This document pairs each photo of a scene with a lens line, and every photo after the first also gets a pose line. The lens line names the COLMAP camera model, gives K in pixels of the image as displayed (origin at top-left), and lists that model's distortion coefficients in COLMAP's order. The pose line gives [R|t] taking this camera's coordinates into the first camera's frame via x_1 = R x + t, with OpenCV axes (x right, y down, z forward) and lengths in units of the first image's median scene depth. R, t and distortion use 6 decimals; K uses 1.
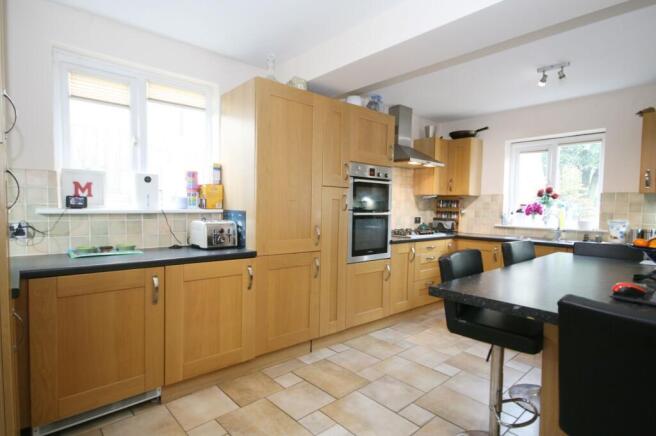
lens RADIAL K [[339.8, 0, 328.0], [0, 339.8, 217.5], [0, 0, 1]] dist [-0.005971, -0.000673]
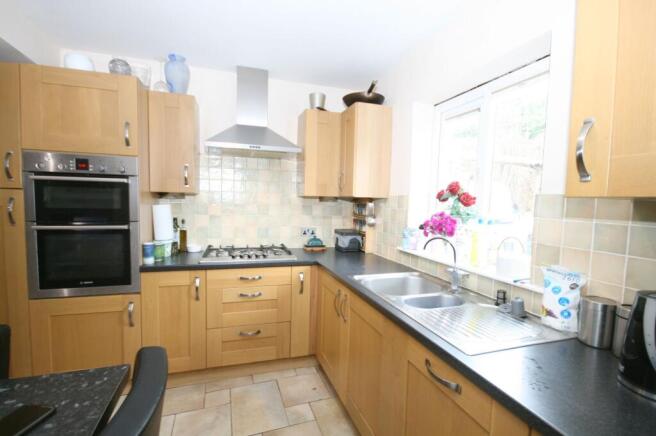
lens RADIAL K [[315.8, 0, 327.2], [0, 315.8, 221.9], [0, 0, 1]] dist [0.028621, 0.000468]
pose [[0.910932, 0.031291, -0.411368, 0.702095], [-0.022233, 0.999394, 0.026788, -0.041460], [0.411957, -0.015256, 0.911075, 0.523498]]
